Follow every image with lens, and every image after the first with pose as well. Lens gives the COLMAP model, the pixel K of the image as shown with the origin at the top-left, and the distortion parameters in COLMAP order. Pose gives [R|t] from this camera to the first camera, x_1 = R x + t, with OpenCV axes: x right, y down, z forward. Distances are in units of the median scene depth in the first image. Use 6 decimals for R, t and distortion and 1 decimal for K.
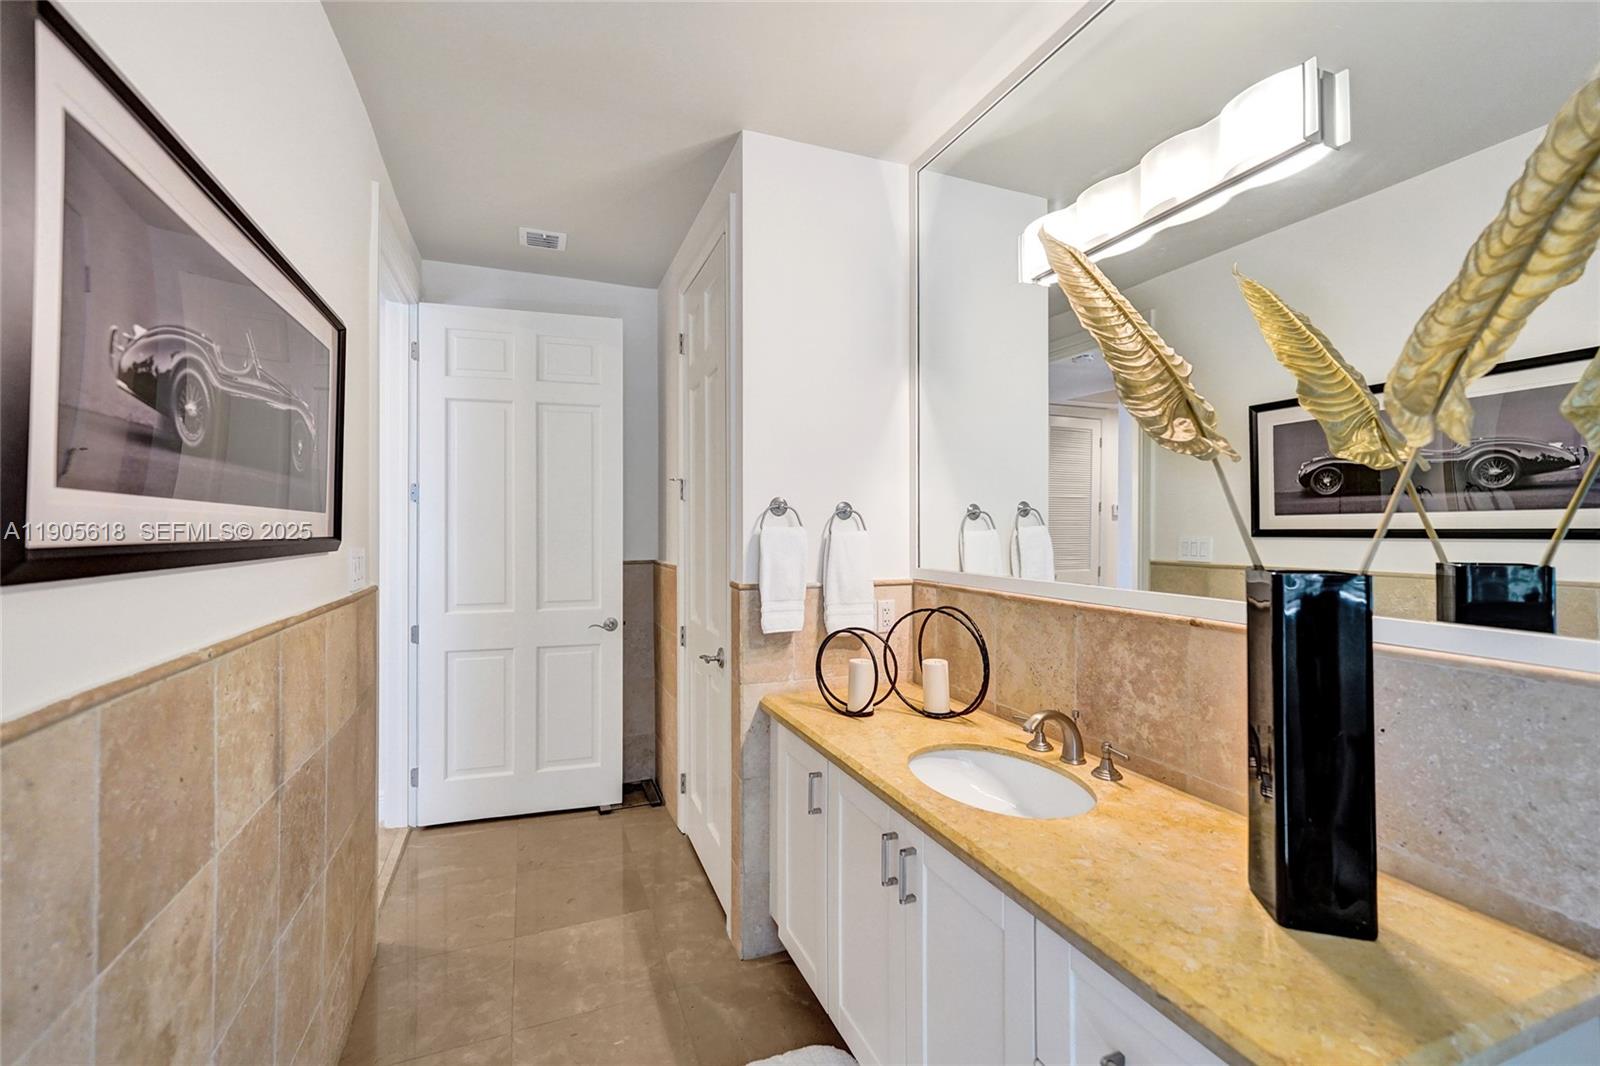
lens RADIAL K [[677.2, 0, 796.9], [0, 677.2, 536.0], [0, 0, 1]] dist [-0.001044, -0.000200]
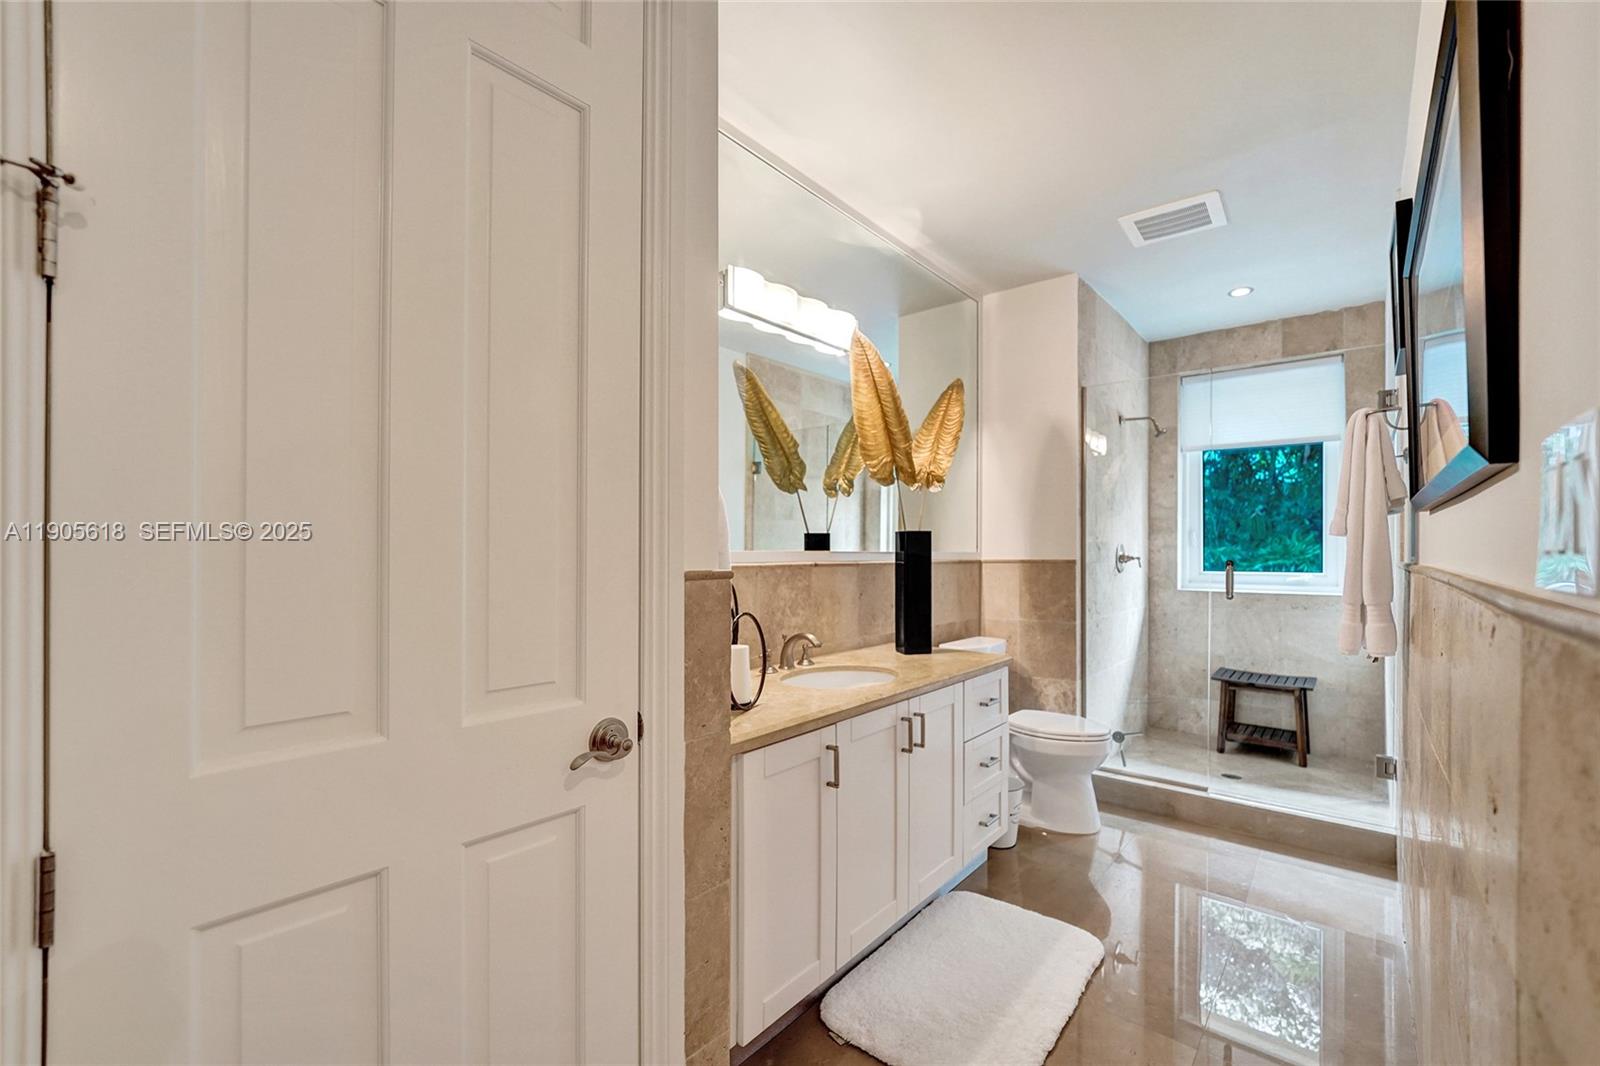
lens RADIAL K [[678.1, 0, 800.0], [0, 678.1, 533.0], [0, 0, 1]] dist [-0.002154, -0.000146]
pose [[-0.476673, 0.030799, 0.878541, -0.944596], [0.019670, 0.999510, -0.024368, 0.076273], [-0.878861, 0.005665, -0.477045, 1.732318]]
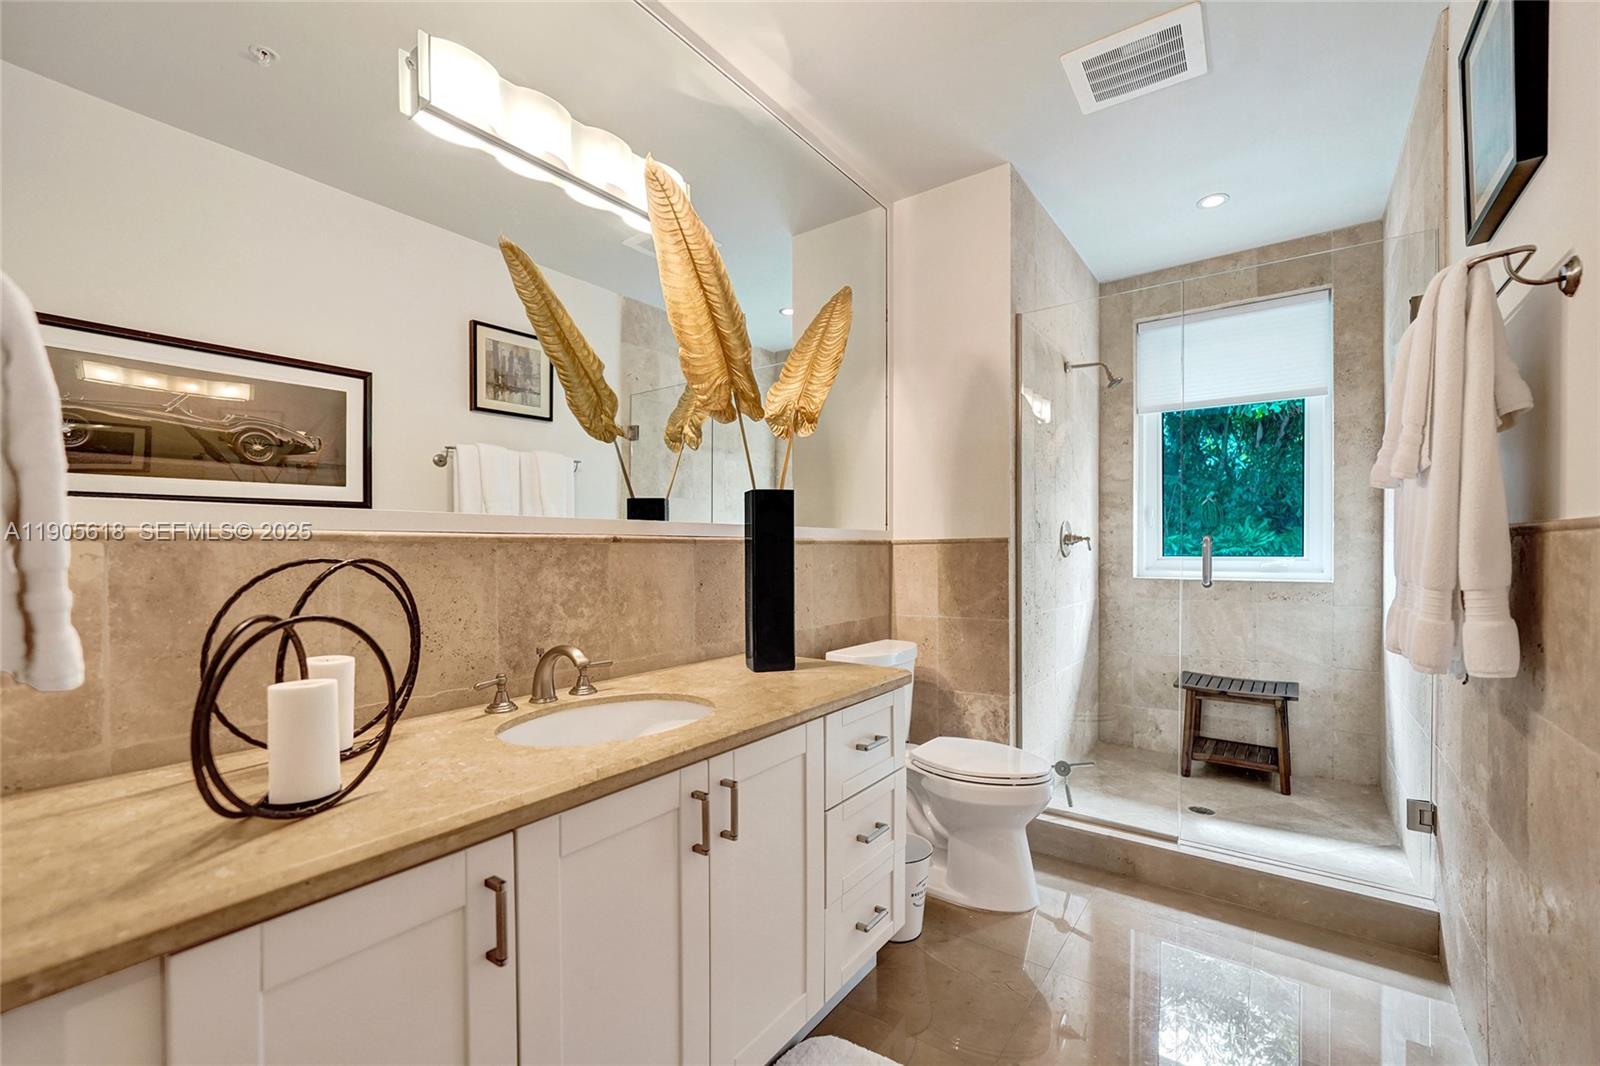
lens RADIAL K [[677.2, 0, 796.9], [0, 677.2, 536.0], [0, 0, 1]] dist [-0.001044, -0.000200]
pose [[-0.528002, 0.024615, 0.848886, -0.584912], [0.024872, 0.999599, -0.013514, 0.131719], [-0.848879, 0.013978, -0.528403, 1.229065]]
